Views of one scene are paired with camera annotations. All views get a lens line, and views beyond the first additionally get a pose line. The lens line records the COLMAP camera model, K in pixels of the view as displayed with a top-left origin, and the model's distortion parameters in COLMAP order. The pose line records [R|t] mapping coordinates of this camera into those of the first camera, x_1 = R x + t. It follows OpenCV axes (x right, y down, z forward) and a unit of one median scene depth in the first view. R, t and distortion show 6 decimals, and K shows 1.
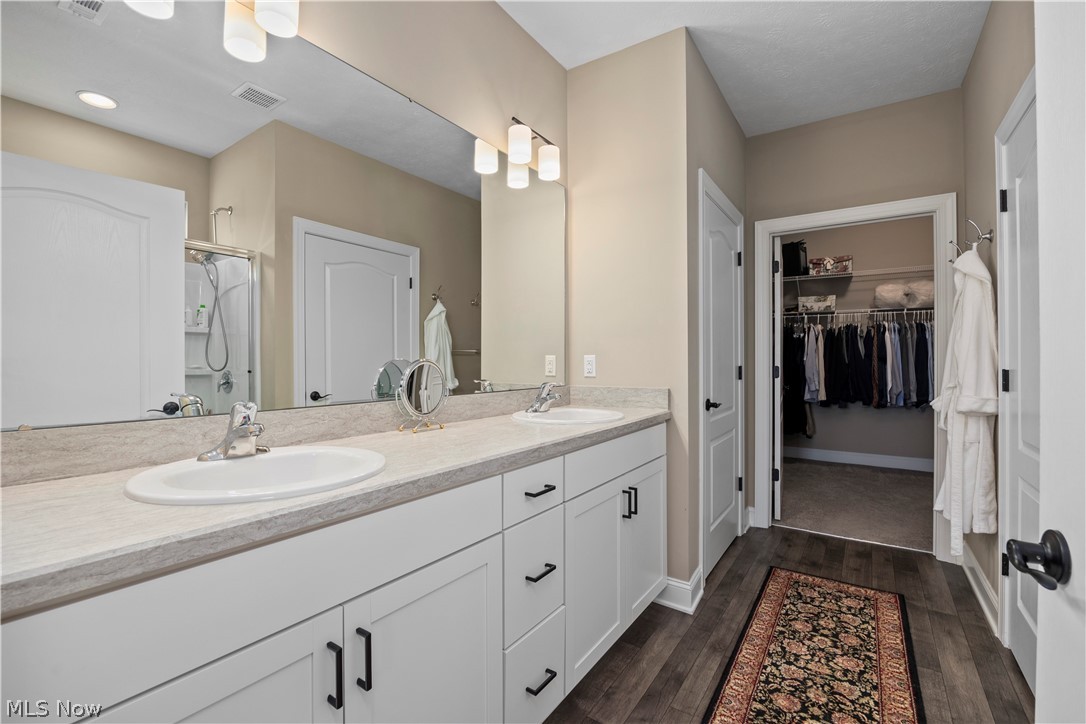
lens RADIAL K [[492.0, 0, 521.9], [0, 492.0, 363.6], [0, 0, 1]] dist [-0.011145, 0.000322]
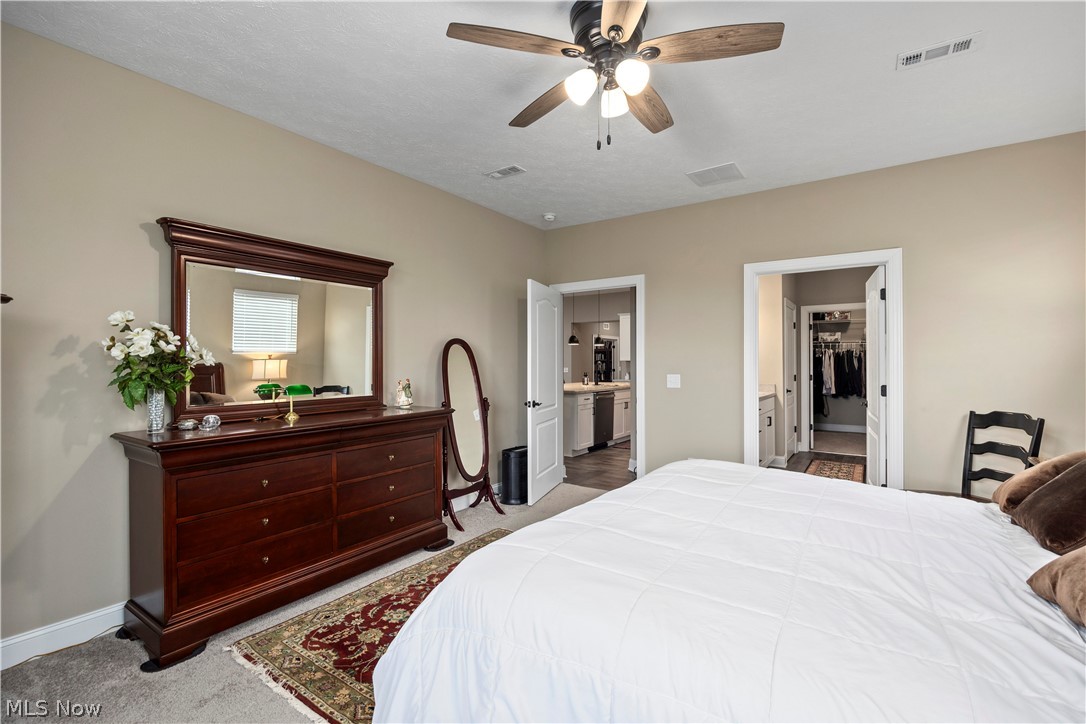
lens RADIAL K [[492.0, 0, 528.6], [0, 492.0, 359.0], [0, 0, 1]] dist [-0.011145, 0.000322]
pose [[0.999978, 0.002060, -0.006282, -0.455506], [-0.002155, 0.999881, -0.015266, -0.018833], [0.006249, 0.015279, 0.999864, -0.743726]]
